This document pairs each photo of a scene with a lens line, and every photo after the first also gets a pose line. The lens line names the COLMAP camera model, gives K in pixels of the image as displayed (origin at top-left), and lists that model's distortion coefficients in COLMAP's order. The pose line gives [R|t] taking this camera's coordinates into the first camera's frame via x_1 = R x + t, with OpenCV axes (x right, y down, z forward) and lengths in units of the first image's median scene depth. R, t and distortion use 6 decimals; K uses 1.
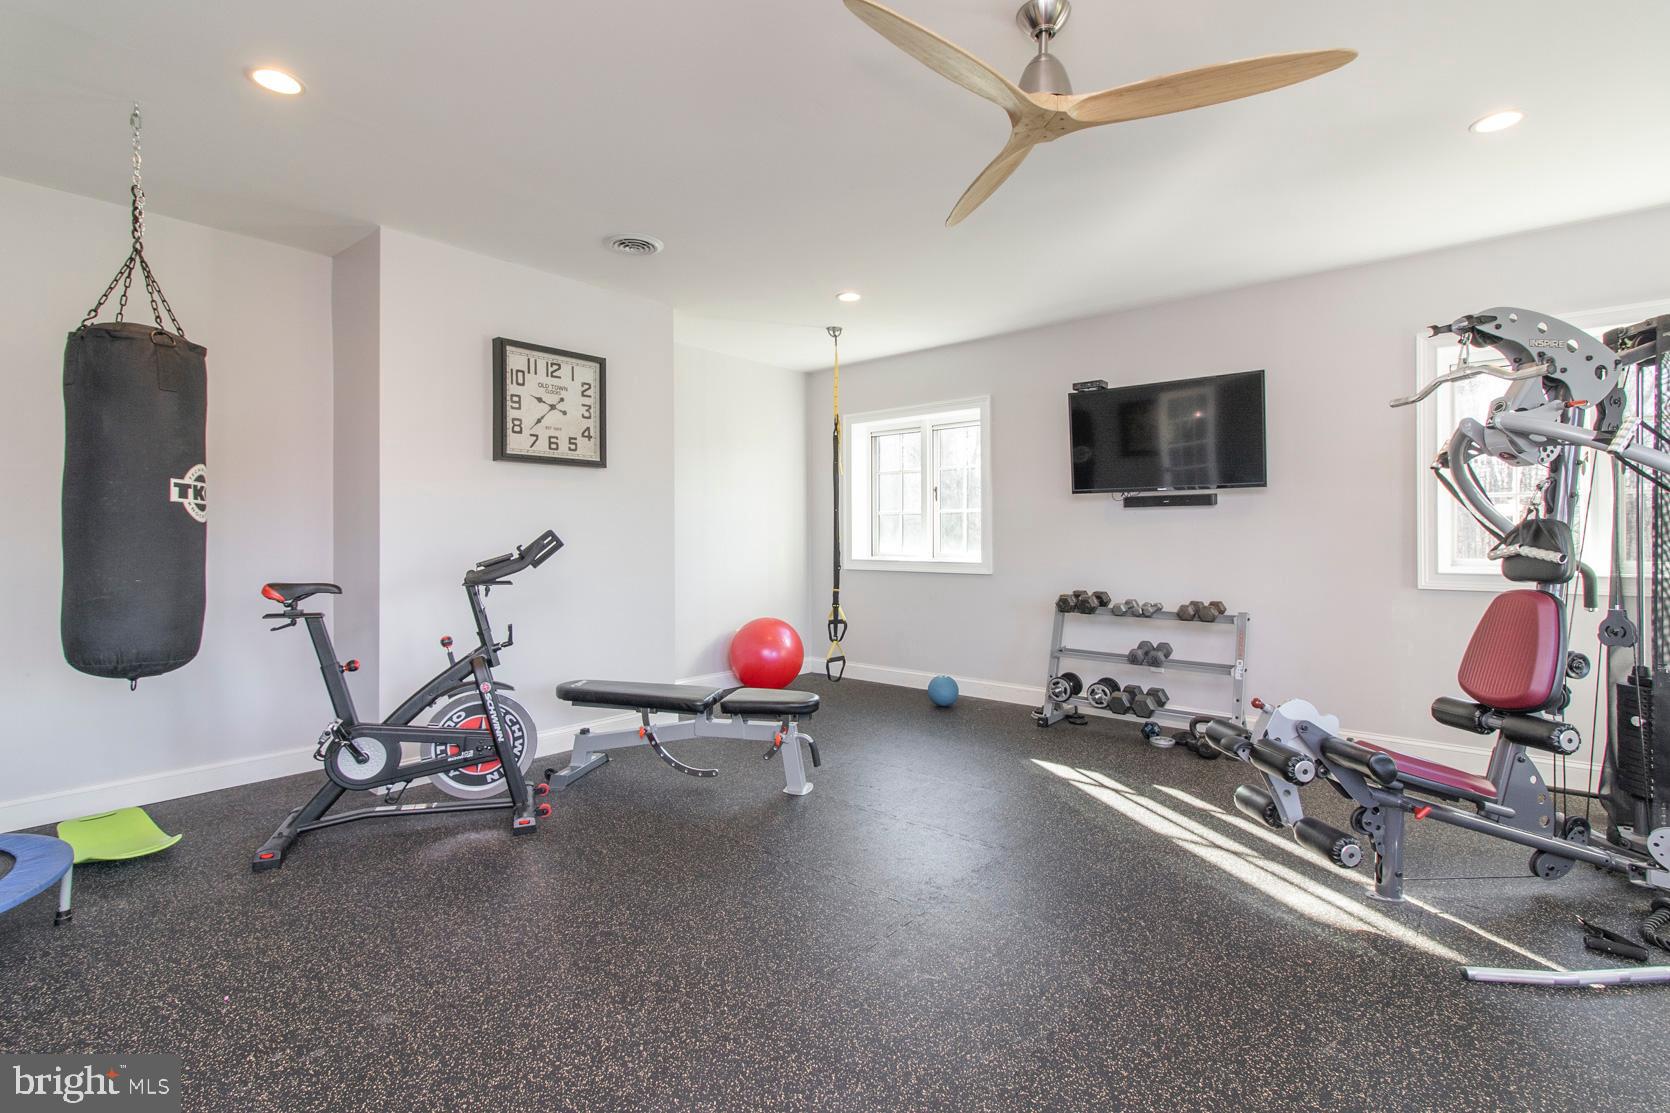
lens RADIAL K [[775.5, 0, 834.3], [0, 775.5, 542.1], [0, 0, 1]] dist [0.000276, 0.000069]
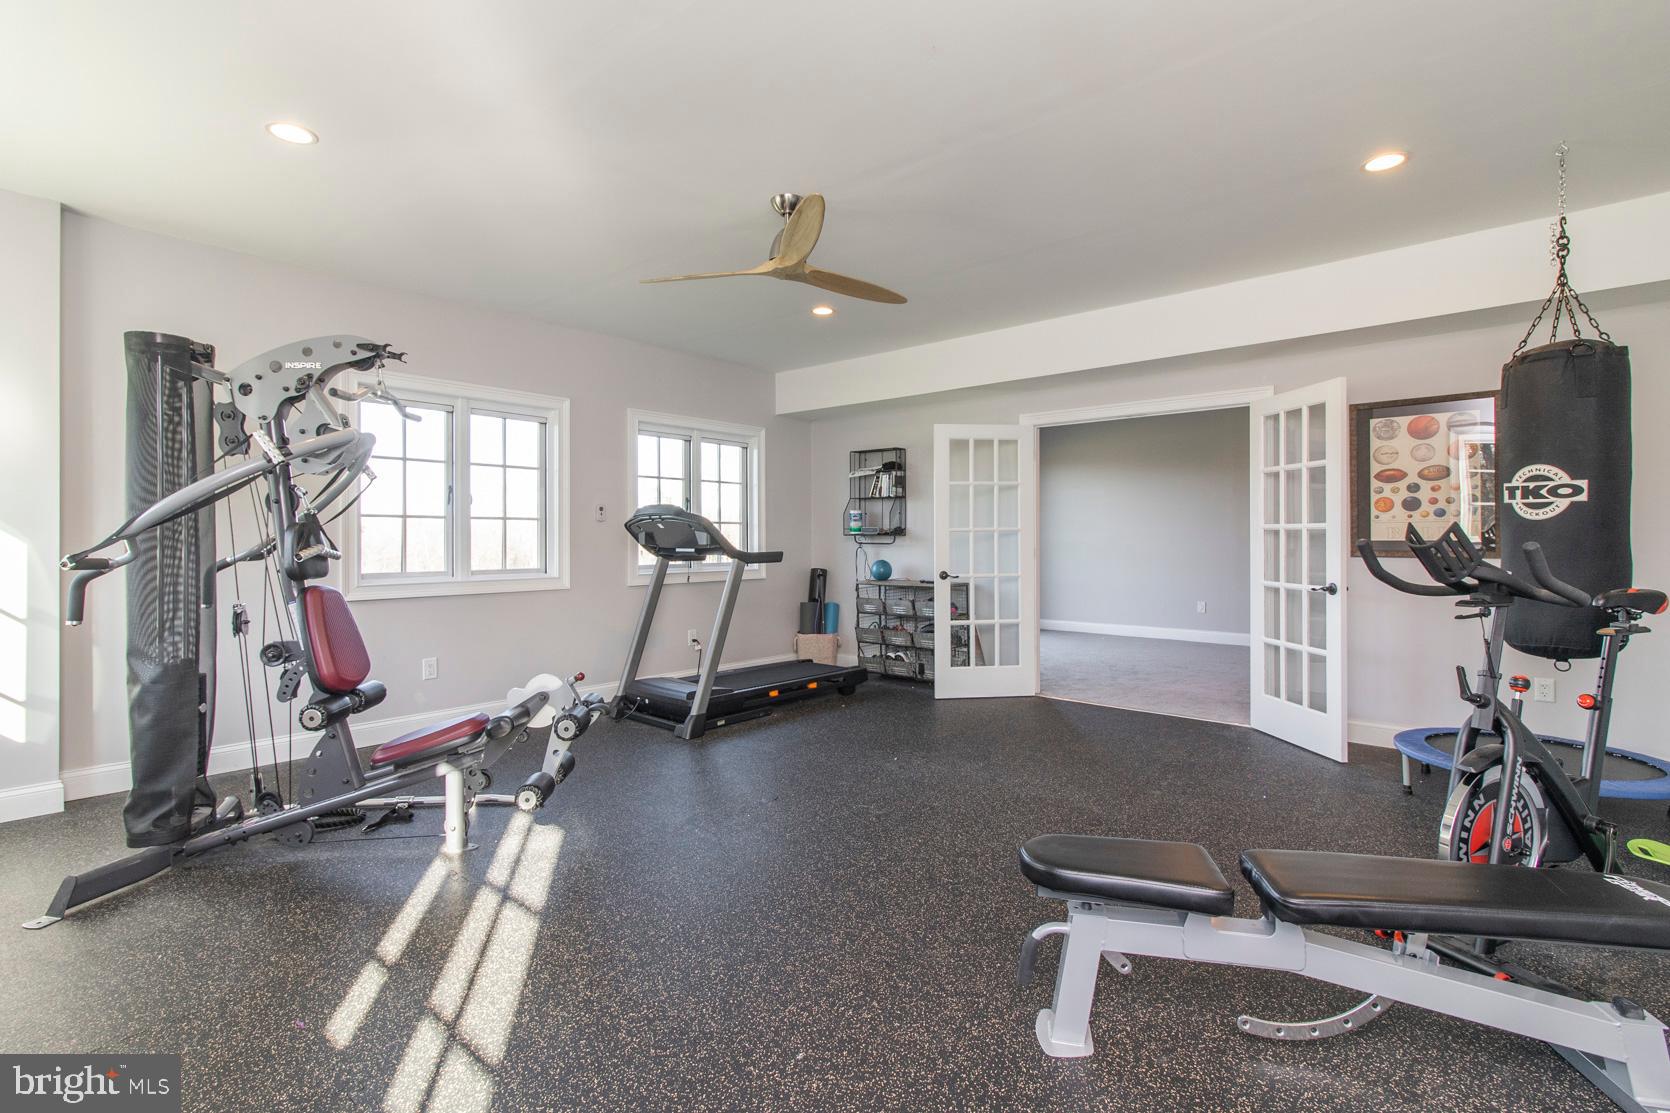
lens RADIAL K [[775.5, 0, 835.9], [0, 775.5, 543.7], [0, 0, 1]] dist [0.000276, 0.000069]
pose [[-0.999981, 0.005476, 0.002857, 0.138952], [0.005516, 0.999886, 0.014072, -0.013060], [-0.002780, 0.014088, -0.999897, 2.093518]]
